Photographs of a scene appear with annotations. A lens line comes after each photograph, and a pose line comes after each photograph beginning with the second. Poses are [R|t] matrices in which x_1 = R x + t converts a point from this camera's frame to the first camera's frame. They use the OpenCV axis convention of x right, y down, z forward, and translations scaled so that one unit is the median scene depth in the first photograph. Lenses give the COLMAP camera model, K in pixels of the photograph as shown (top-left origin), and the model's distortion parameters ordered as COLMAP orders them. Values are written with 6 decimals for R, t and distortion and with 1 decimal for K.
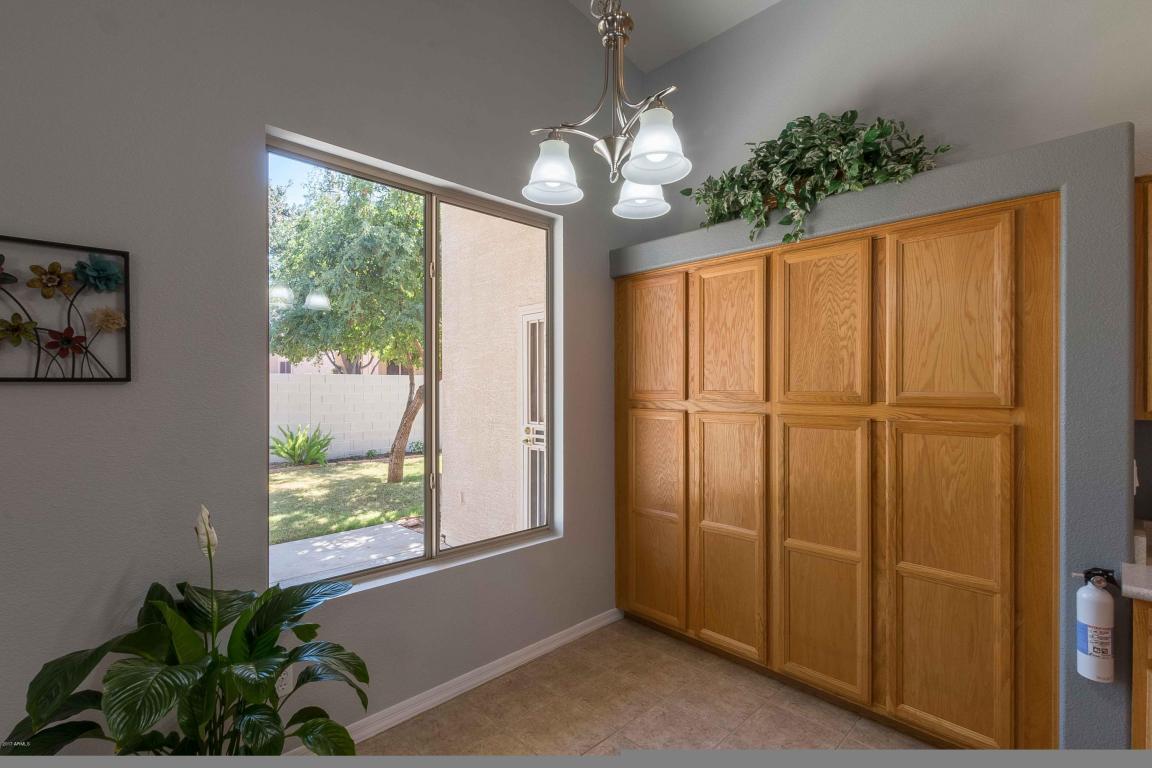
lens RADIAL K [[525.6, 0, 556.2], [0, 525.6, 385.3], [0, 0, 1]] dist [0.008394, -0.004019]
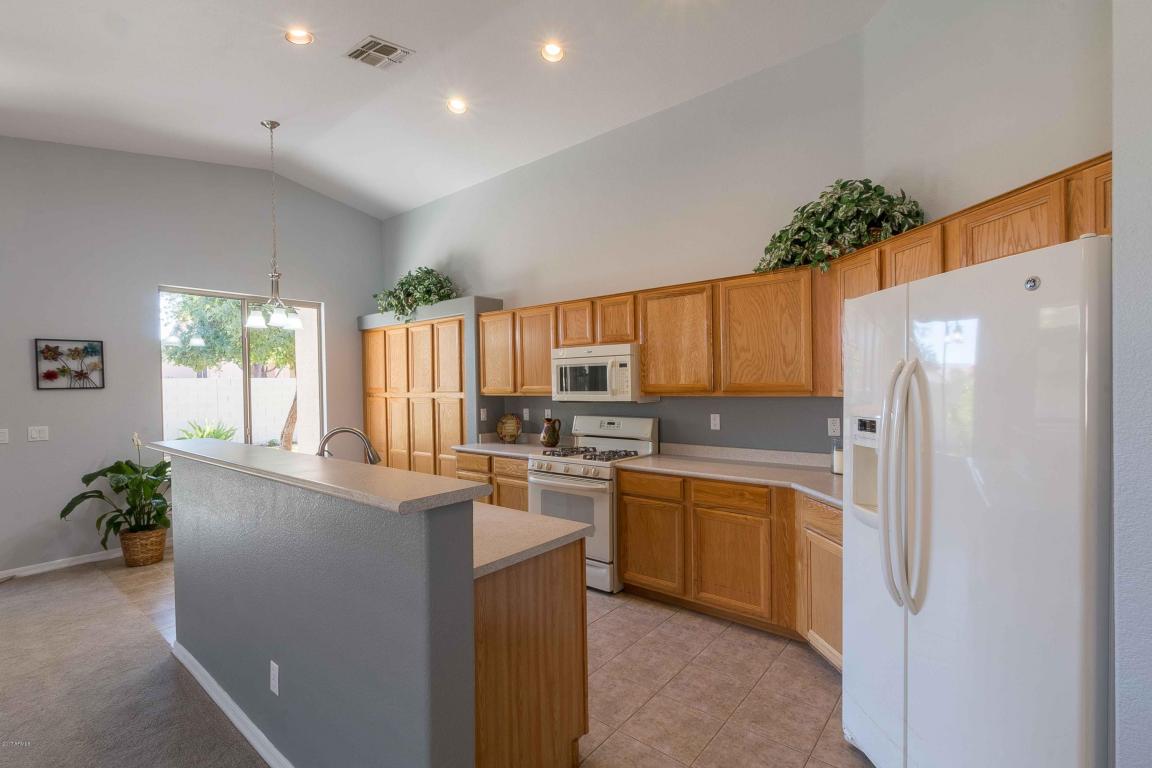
lens RADIAL K [[525.6, 0, 573.5], [0, 525.6, 386.6], [0, 0, 1]] dist [0.008394, -0.004019]
pose [[0.990972, -0.017266, 0.132950, 0.932748], [0.016238, 0.999829, 0.008811, -0.000446], [-0.133080, -0.006572, 0.991084, -1.533545]]
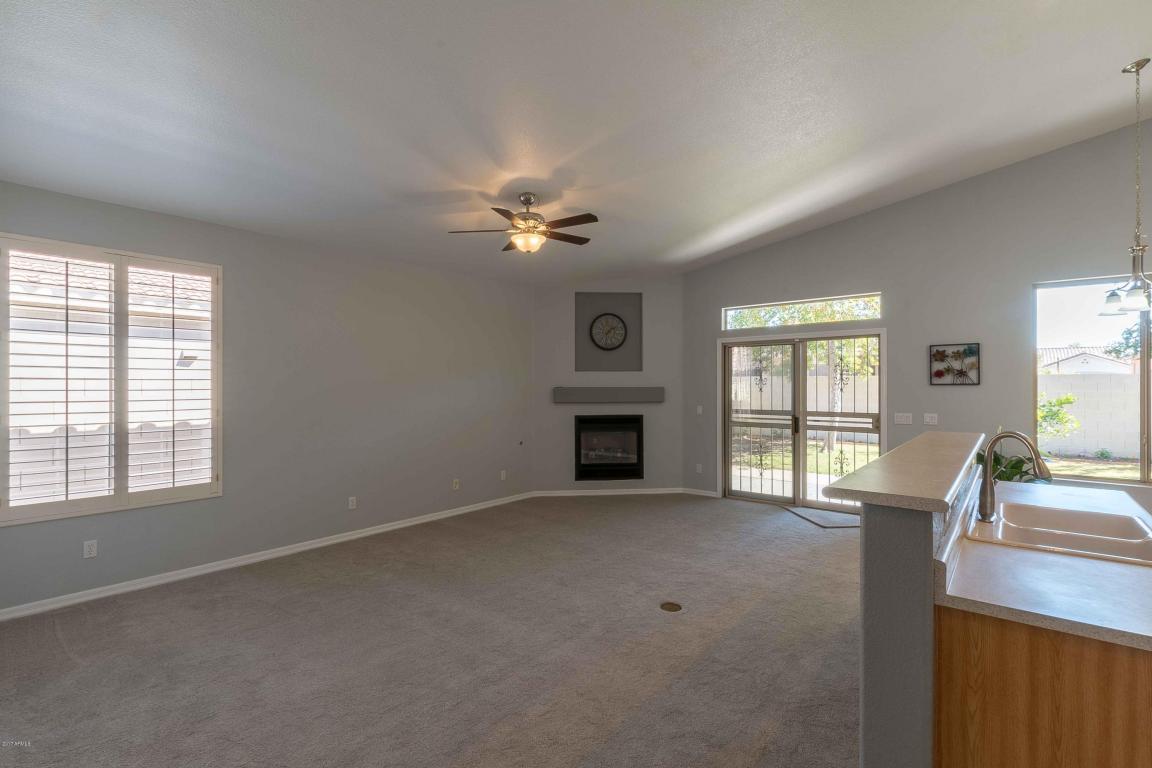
lens RADIAL K [[525.6, 0, 585.9], [0, 525.6, 383.5], [0, 0, 1]] dist [0.008394, -0.004019]
pose [[0.146267, -0.005574, -0.989230, 1.458278], [-0.000109, 0.999984, -0.005651, 0.003195], [0.989245, 0.000935, 0.146264, -1.324206]]
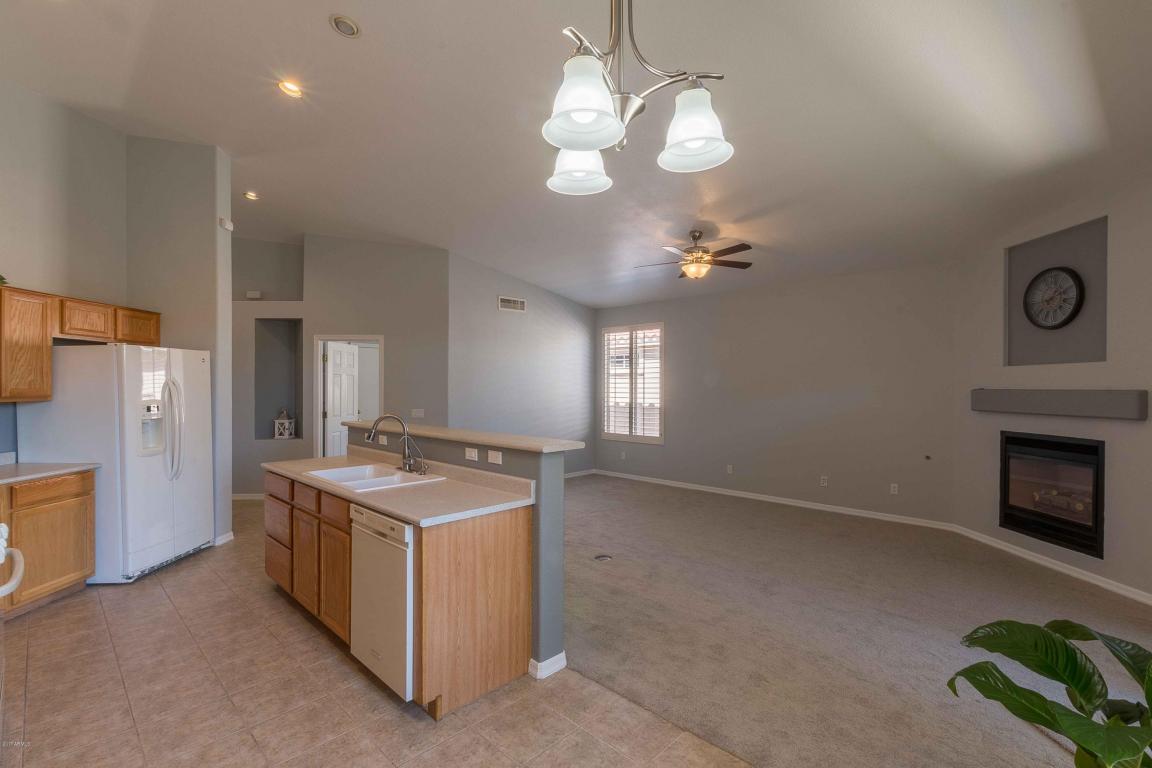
lens RADIAL K [[525.6, 0, 572.6], [0, 525.6, 386.5], [0, 0, 1]] dist [0.008394, -0.004019]
pose [[-0.998985, -0.001866, -0.045013, 0.143009], [-0.001953, 0.999996, 0.001874, -0.003055], [0.045009, 0.001960, -0.998985, 1.191143]]
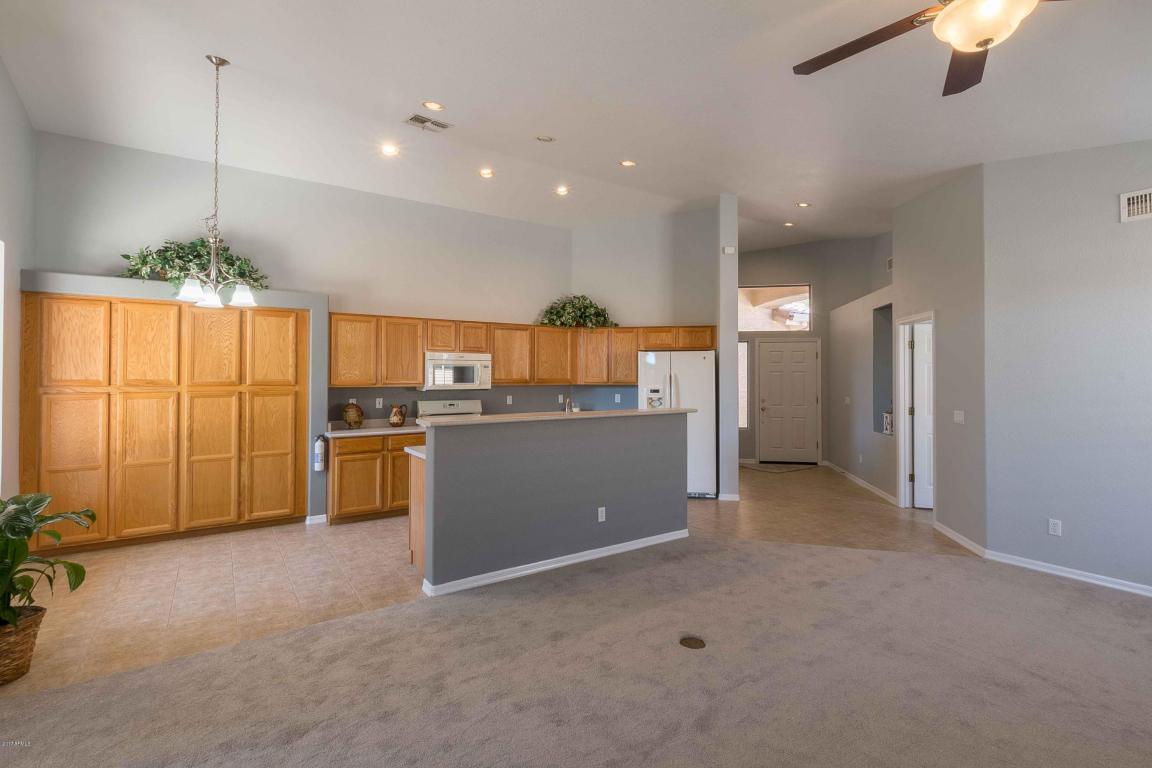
lens RADIAL K [[525.6, 0, 584.0], [0, 525.6, 369.1], [0, 0, 1]] dist [0.008394, -0.004019]
pose [[0.136246, 0.013787, 0.990579, -1.420199], [-0.000856, 0.999904, -0.013799, -0.001686], [-0.990675, 0.001032, 0.136244, -0.746447]]
